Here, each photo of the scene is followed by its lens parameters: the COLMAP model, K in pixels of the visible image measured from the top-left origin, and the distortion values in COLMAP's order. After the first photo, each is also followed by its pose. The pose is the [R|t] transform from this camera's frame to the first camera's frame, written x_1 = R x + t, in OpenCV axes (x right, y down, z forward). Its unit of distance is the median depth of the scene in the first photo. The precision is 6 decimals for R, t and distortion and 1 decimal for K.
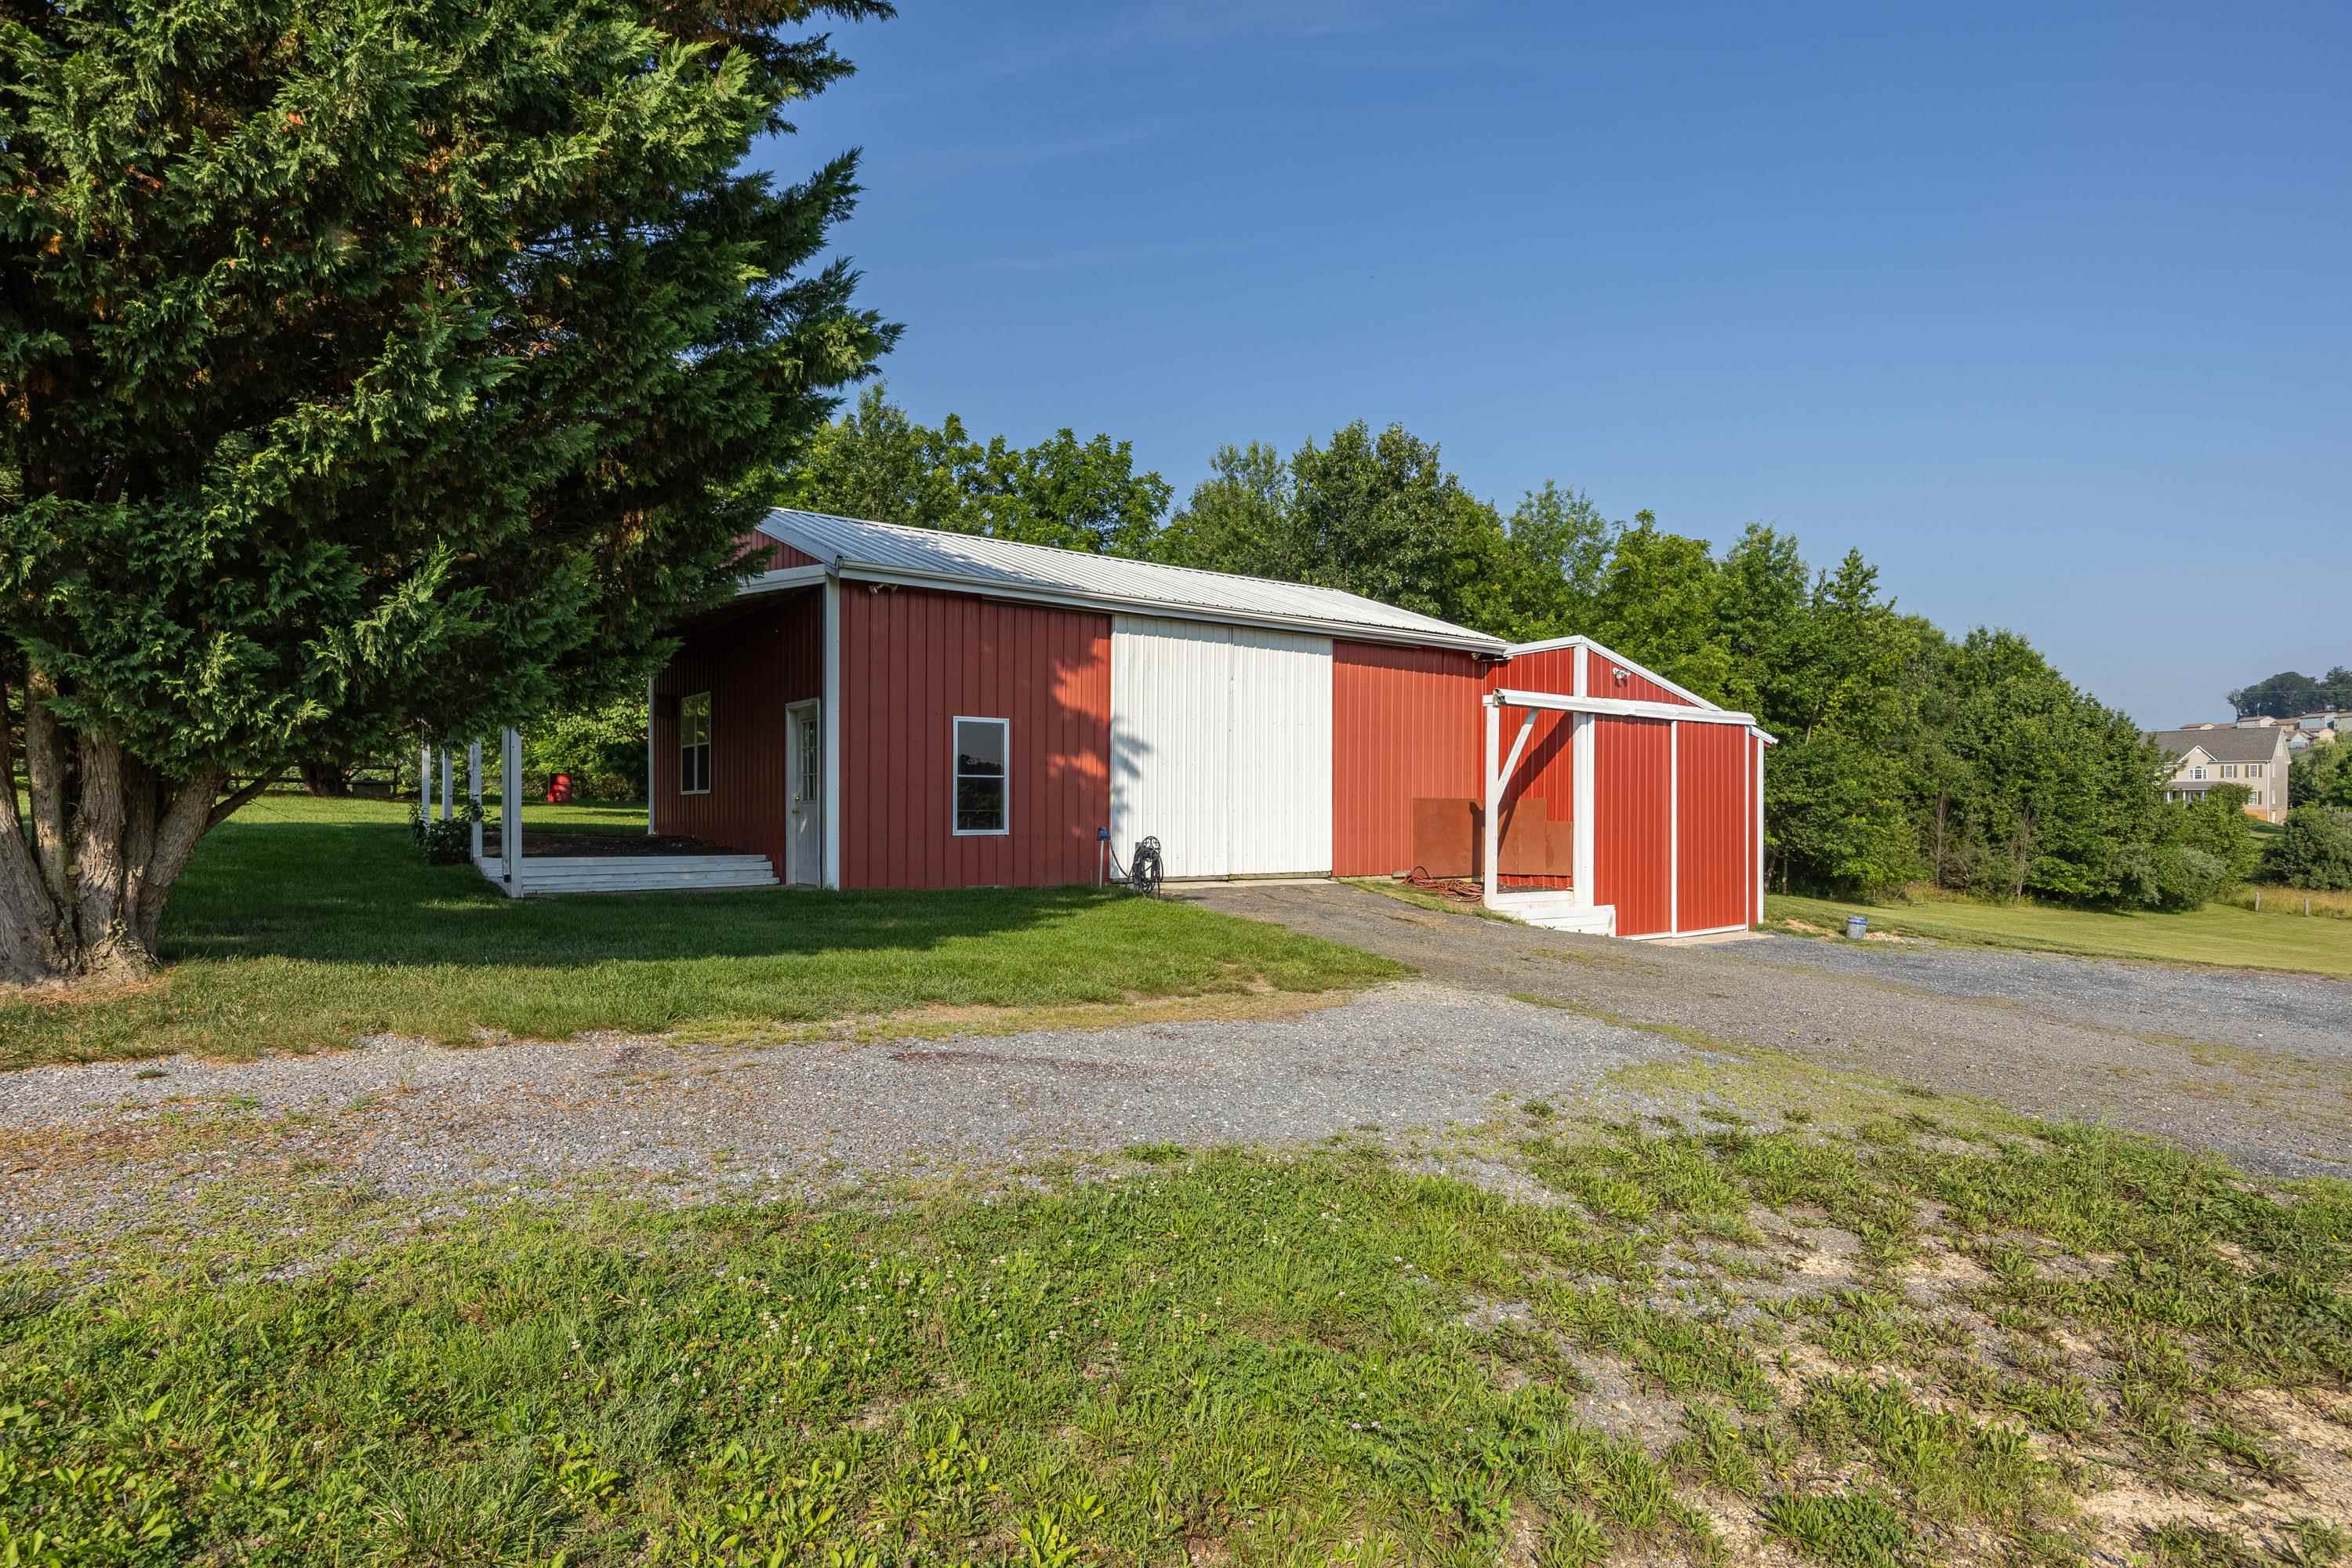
lens RADIAL K [[1284.7, 0, 1180.5], [0, 1284.7, 804.8], [0, 0, 1]] dist [-0.003543, -0.001011]
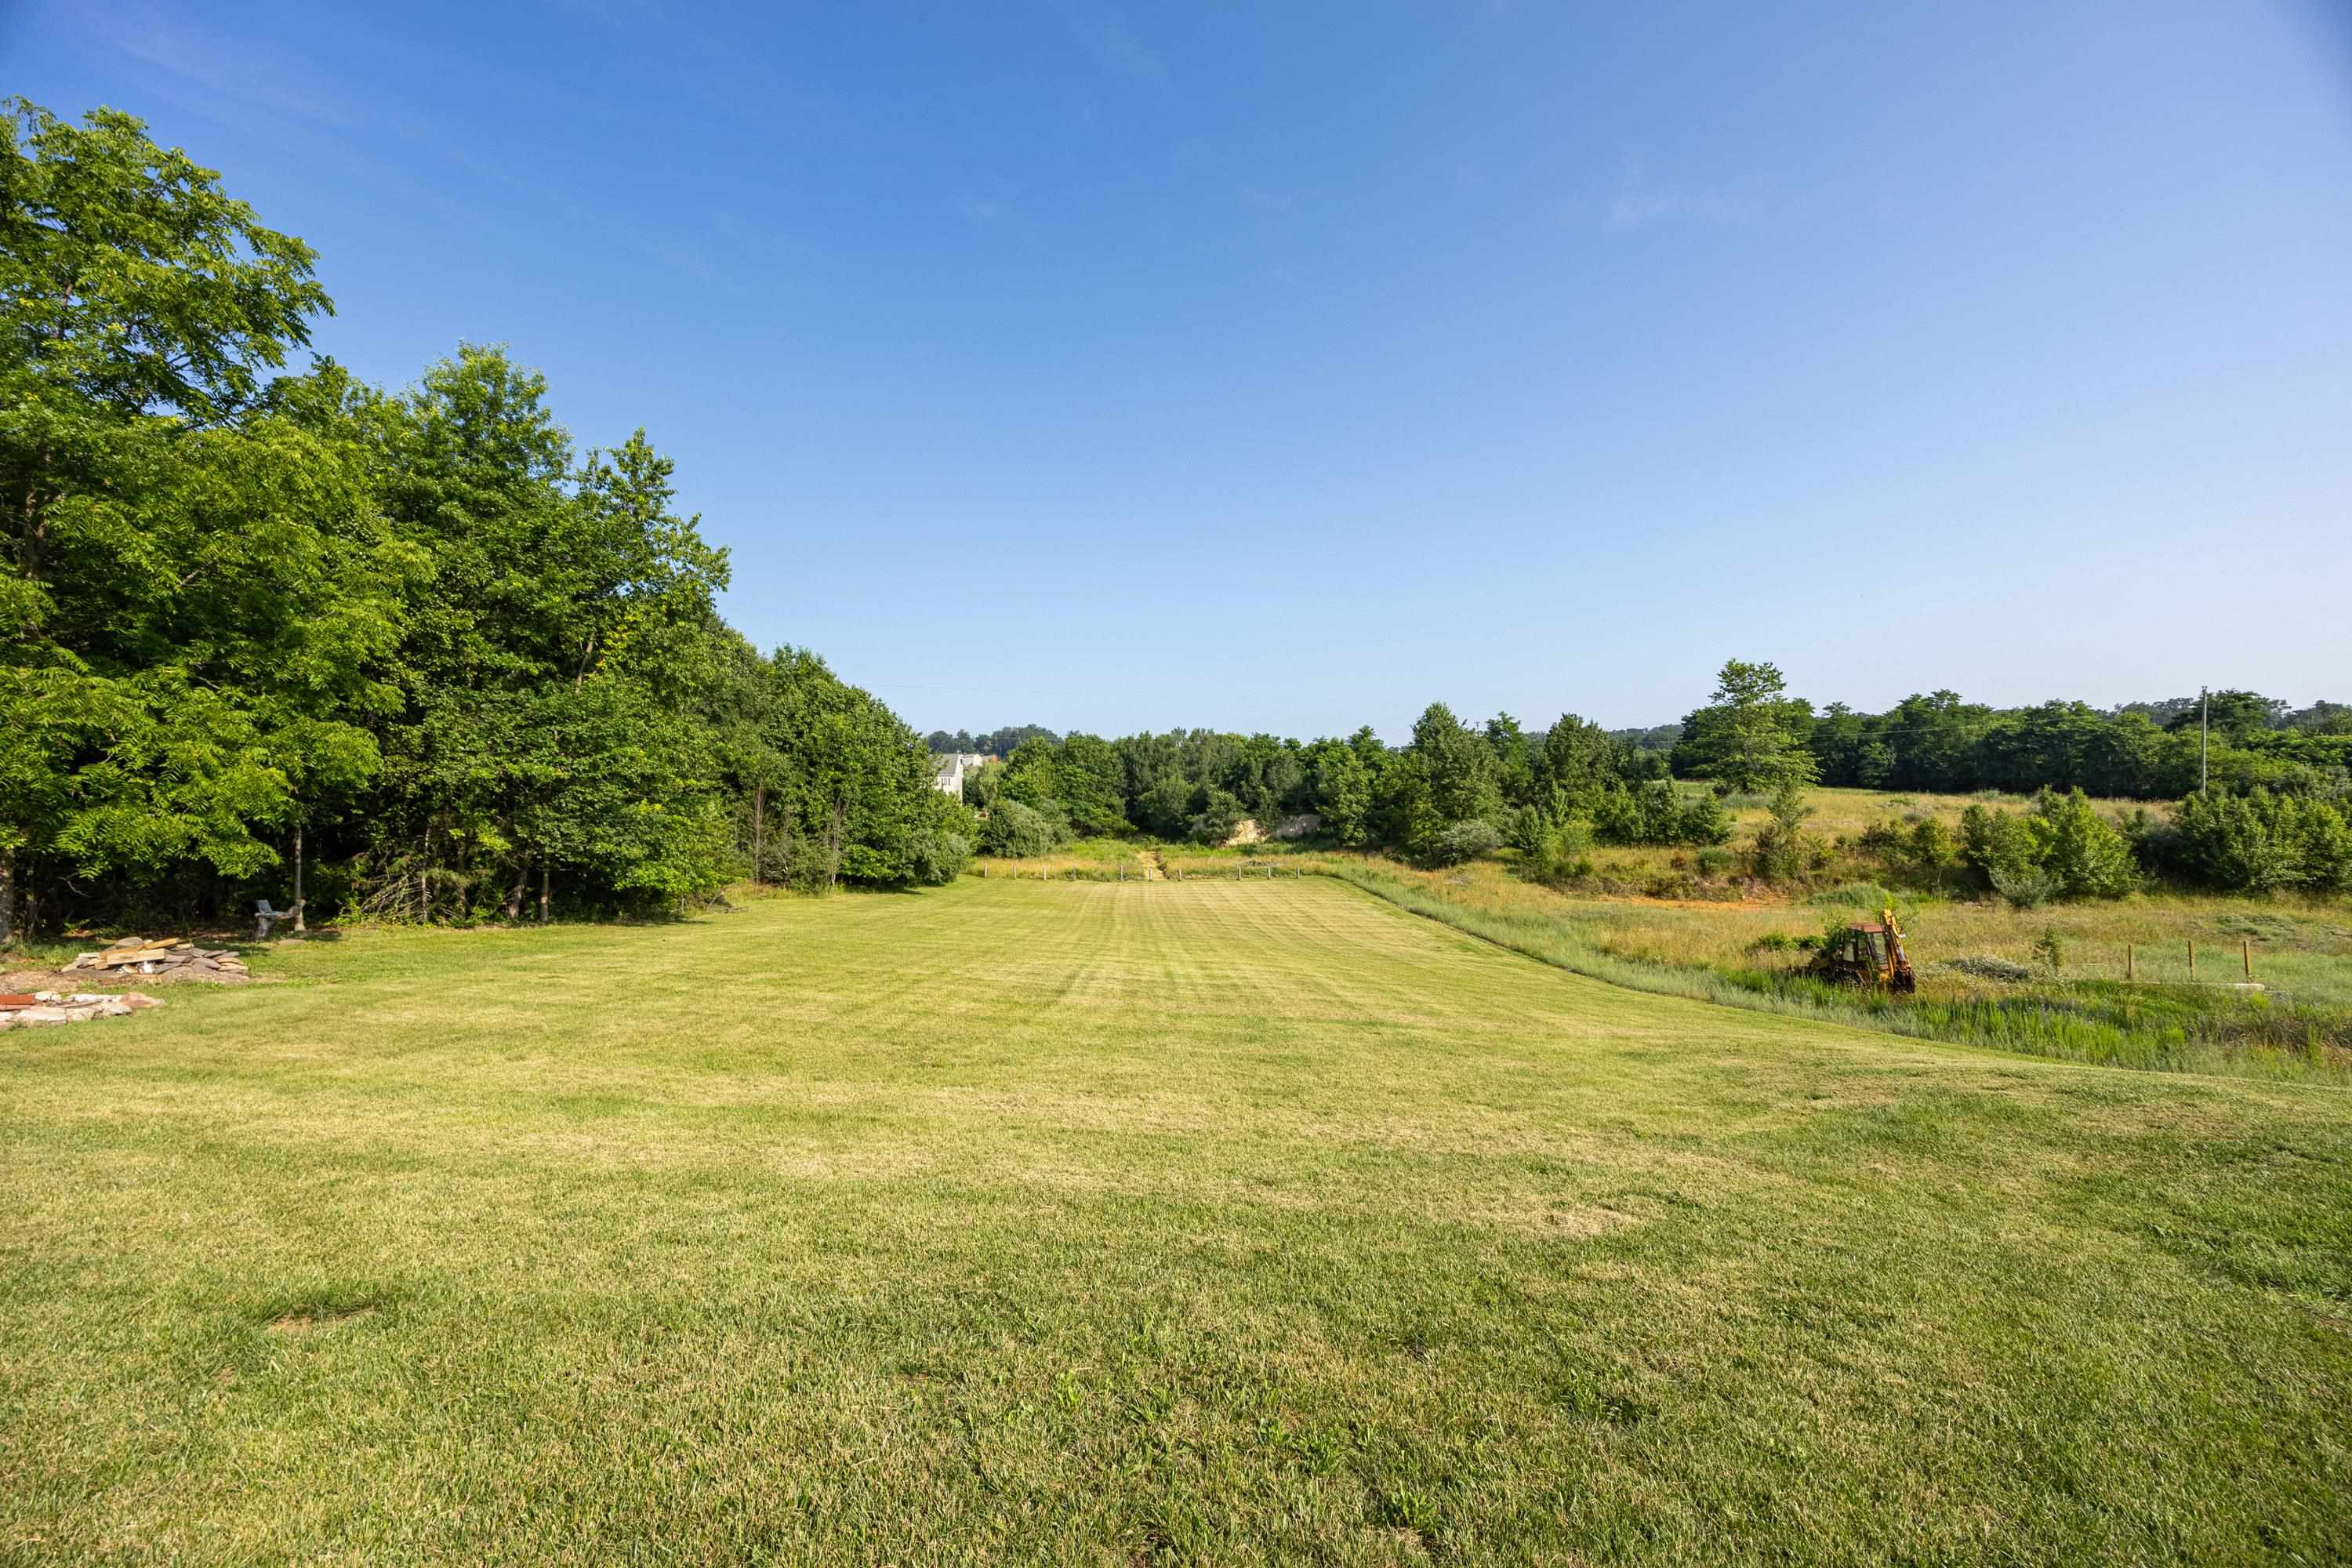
lens RADIAL K [[916.2, 0, 1181.6], [0, 916.2, 806.9], [0, 0, 1]] dist [0.000573, -0.000293]
pose [[0.563407, -0.014395, 0.826054, 0.208276], [0.018160, 0.999822, 0.005037, 0.010574], [-0.825980, 0.012163, 0.563569, 0.358749]]
